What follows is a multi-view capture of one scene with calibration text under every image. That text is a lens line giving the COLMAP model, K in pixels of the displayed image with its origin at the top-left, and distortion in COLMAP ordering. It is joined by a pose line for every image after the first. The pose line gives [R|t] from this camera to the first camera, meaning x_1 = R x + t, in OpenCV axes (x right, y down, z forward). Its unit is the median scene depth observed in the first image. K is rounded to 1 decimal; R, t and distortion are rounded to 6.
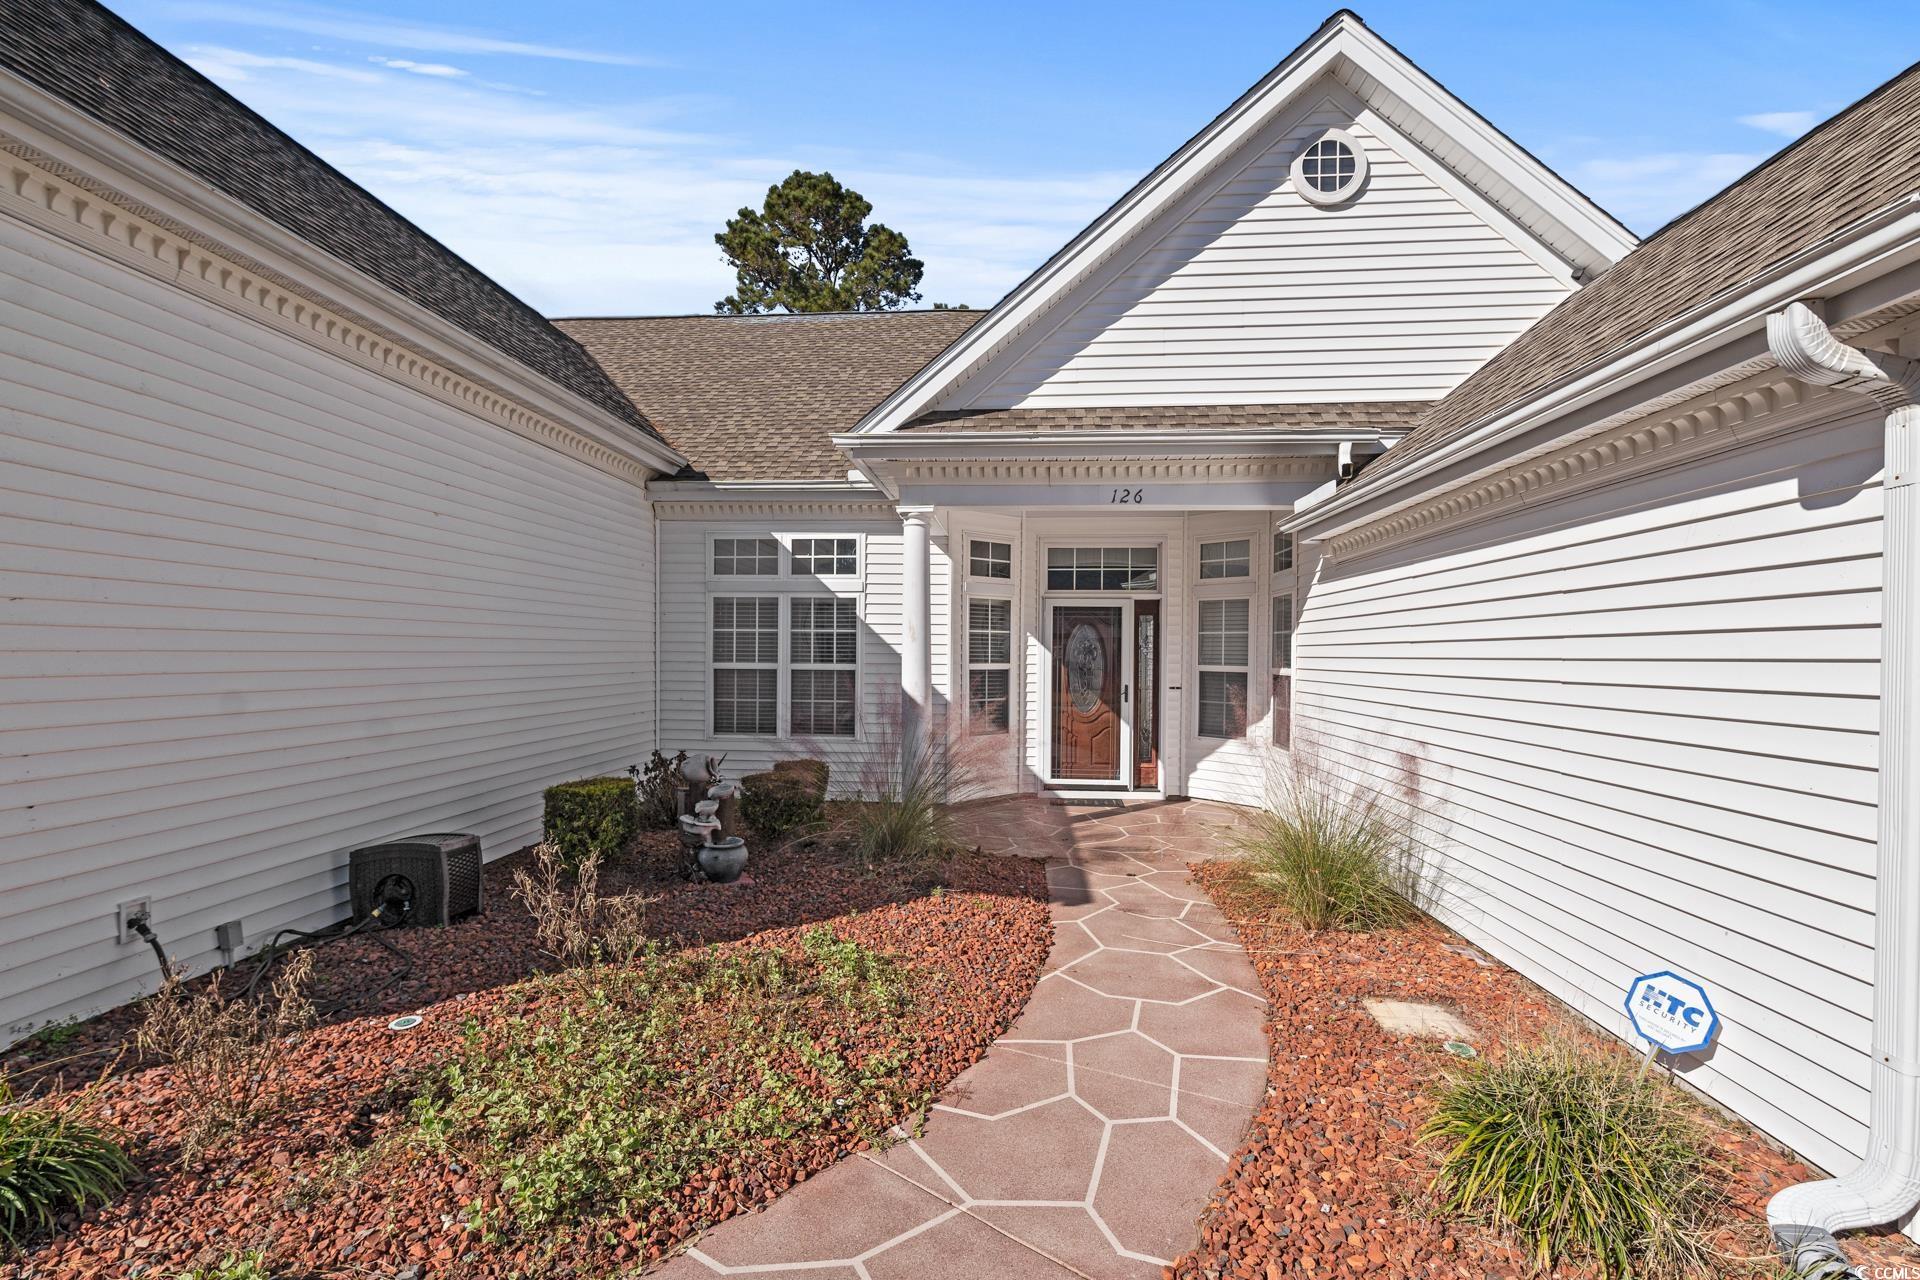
lens RADIAL K [[858.6, 0, 951.8], [0, 858.6, 651.5], [0, 0, 1]] dist [0.000236, 0.000163]
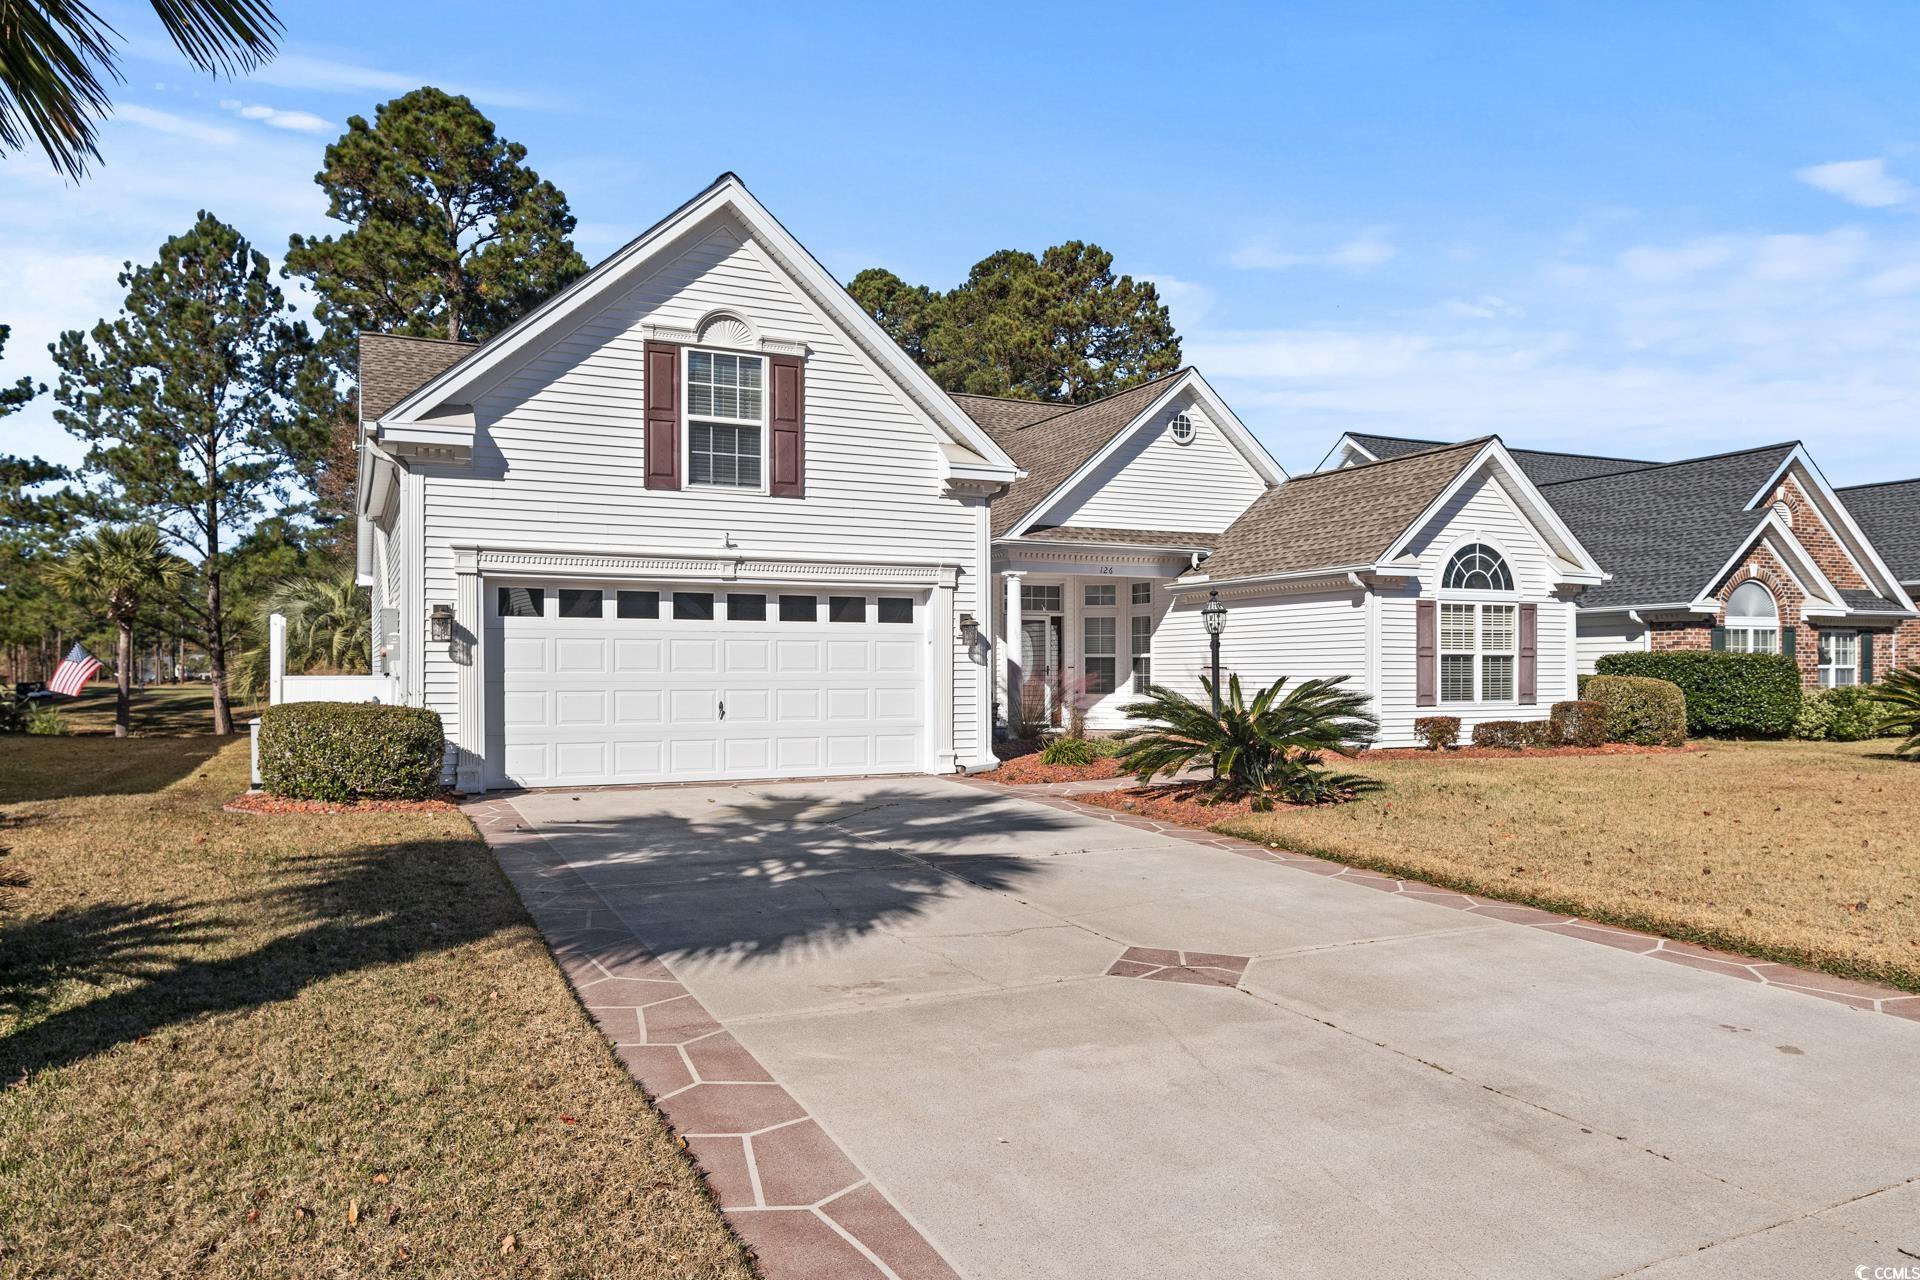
lens RADIAL K [[1240.3, 0, 961.3], [0, 1240.3, 645.6], [0, 0, 1]] dist [0.001033, -0.000805]
pose [[0.864145, -0.002831, 0.503235, -1.263070], [0.011124, 0.999847, -0.013477, 0.031098], [-0.503120, 0.017244, 0.864044, -1.118378]]
